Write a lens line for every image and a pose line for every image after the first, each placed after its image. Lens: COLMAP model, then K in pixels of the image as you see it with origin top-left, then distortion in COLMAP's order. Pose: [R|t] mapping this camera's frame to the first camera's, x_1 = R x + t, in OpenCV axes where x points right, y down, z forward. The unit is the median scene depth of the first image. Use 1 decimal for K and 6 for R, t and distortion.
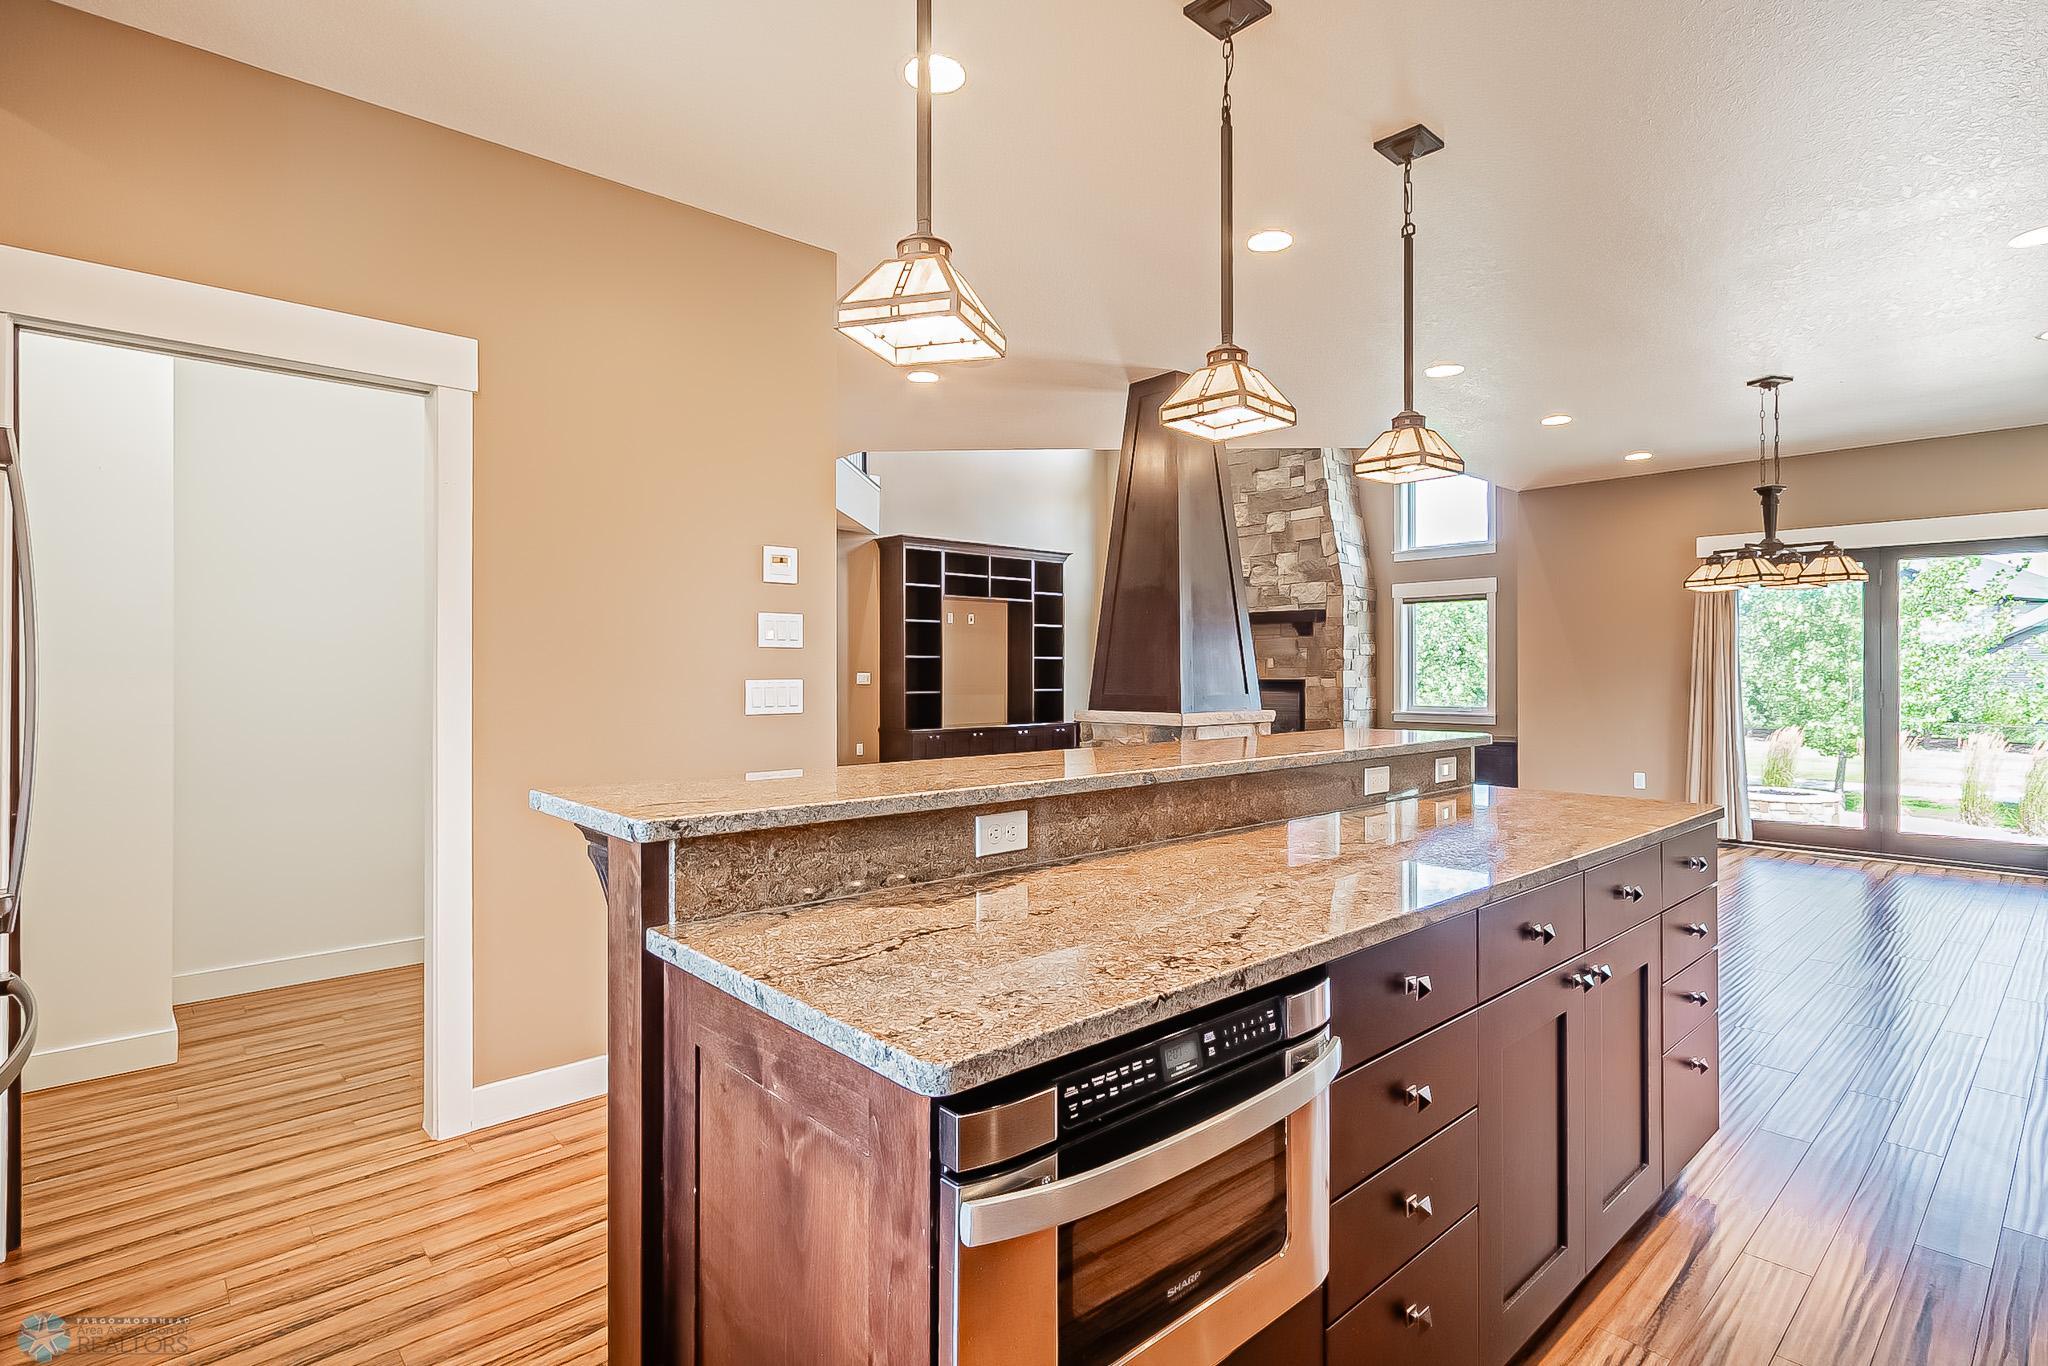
lens RADIAL K [[972.9, 0, 1018.1], [0, 972.9, 672.5], [0, 0, 1]] dist [0.000900, -0.000576]
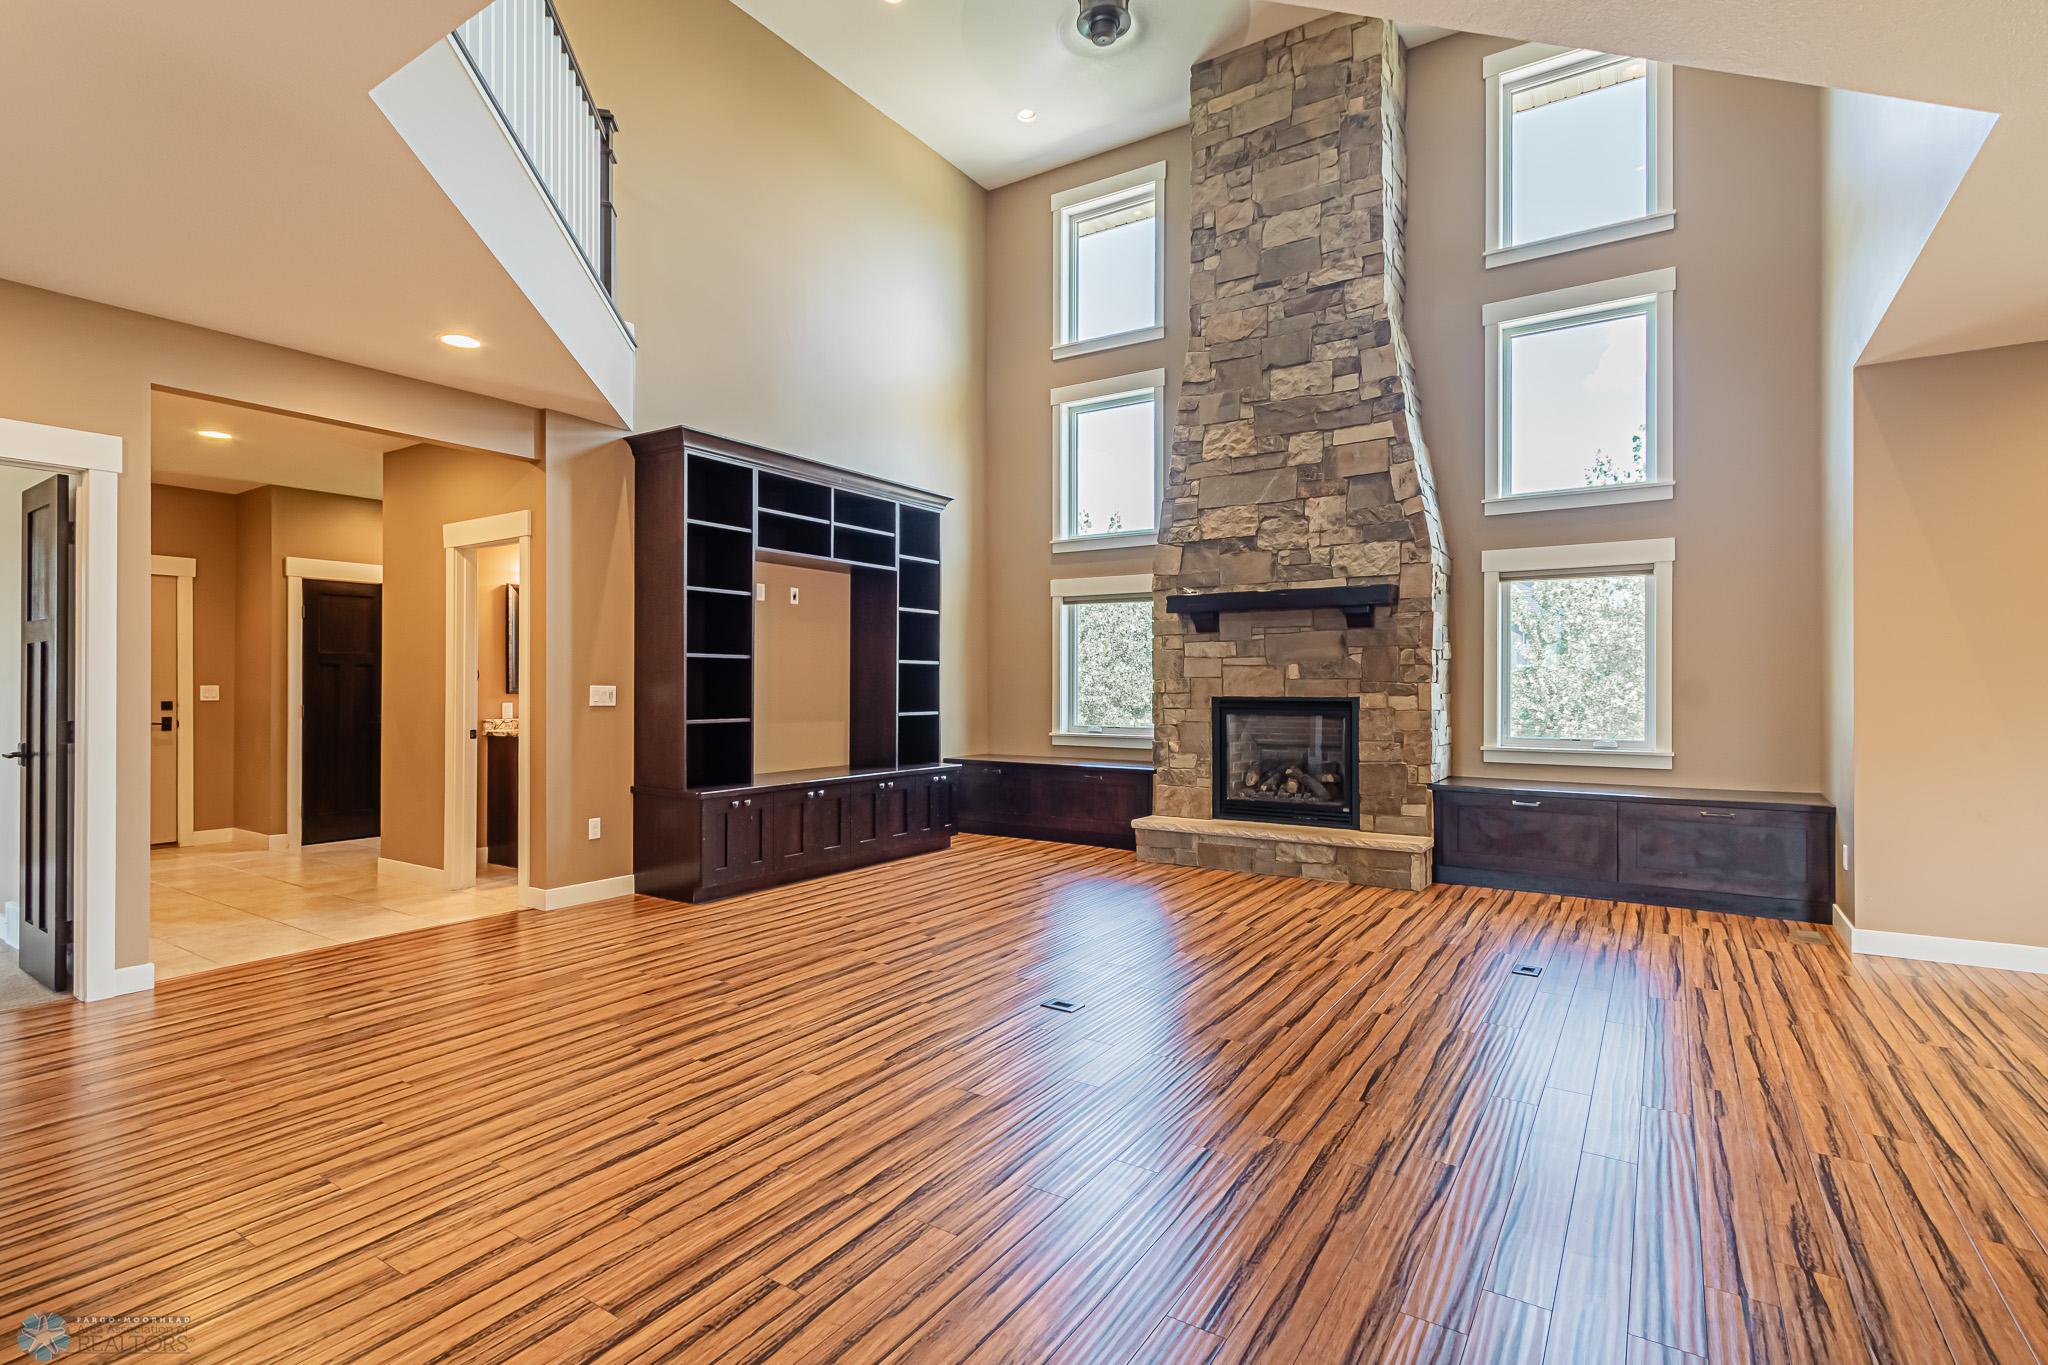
lens RADIAL K [[972.9, 0, 1005.3], [0, 972.9, 687.2], [0, 0, 1]] dist [0.000900, -0.000576]
pose [[0.966832, 0.003052, 0.255396, -0.082062], [-0.002341, 0.999992, -0.003086, 0.002759], [-0.255403, 0.002386, 0.966832, 0.428956]]
